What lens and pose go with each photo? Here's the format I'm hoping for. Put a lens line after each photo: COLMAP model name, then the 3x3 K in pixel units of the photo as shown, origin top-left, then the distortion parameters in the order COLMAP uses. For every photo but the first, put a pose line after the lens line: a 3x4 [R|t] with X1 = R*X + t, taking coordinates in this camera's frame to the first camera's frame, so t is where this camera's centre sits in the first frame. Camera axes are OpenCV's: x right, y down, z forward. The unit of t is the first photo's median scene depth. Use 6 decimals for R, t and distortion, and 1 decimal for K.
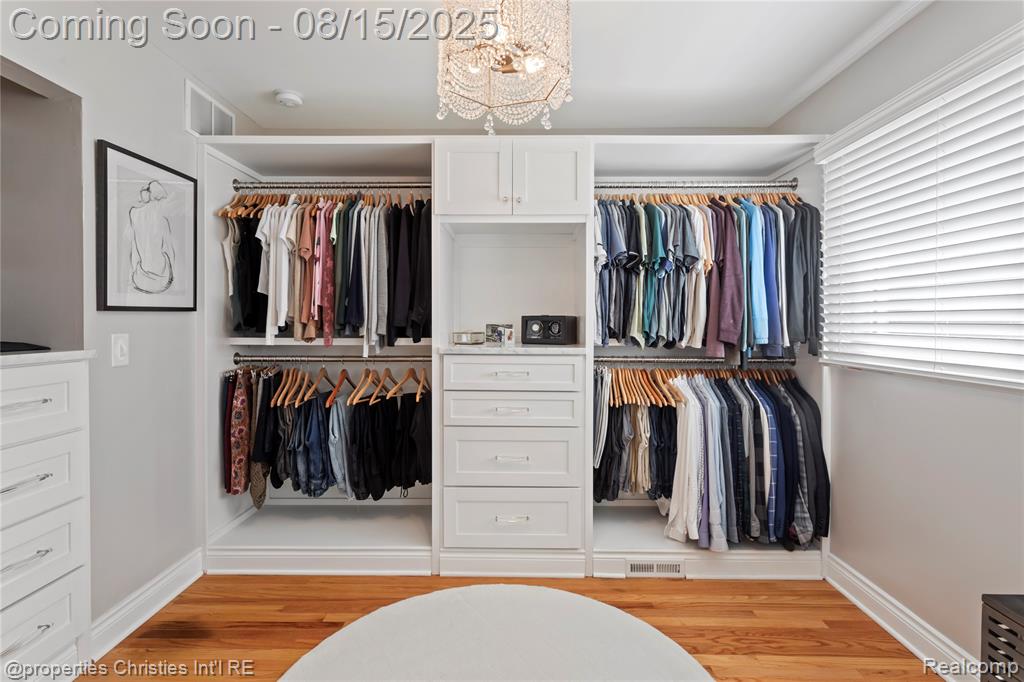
lens RADIAL K [[489.6, 0, 503.1], [0, 489.6, 326.0], [0, 0, 1]] dist [-0.002068, 0.003805]
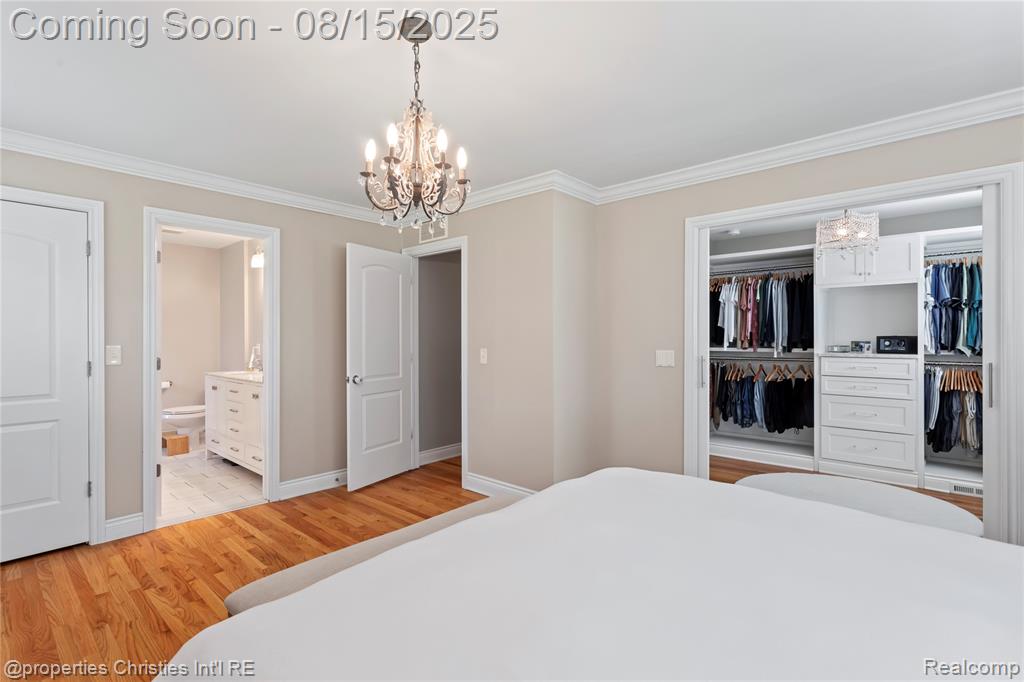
lens RADIAL K [[489.6, 0, 506.5], [0, 489.6, 339.5], [0, 0, 1]] dist [-0.002068, 0.003805]
pose [[0.754960, -0.001306, -0.655770, 0.201031], [-0.002294, 0.999987, -0.004633, 0.001432], [0.655767, 0.005002, 0.754947, -1.226398]]
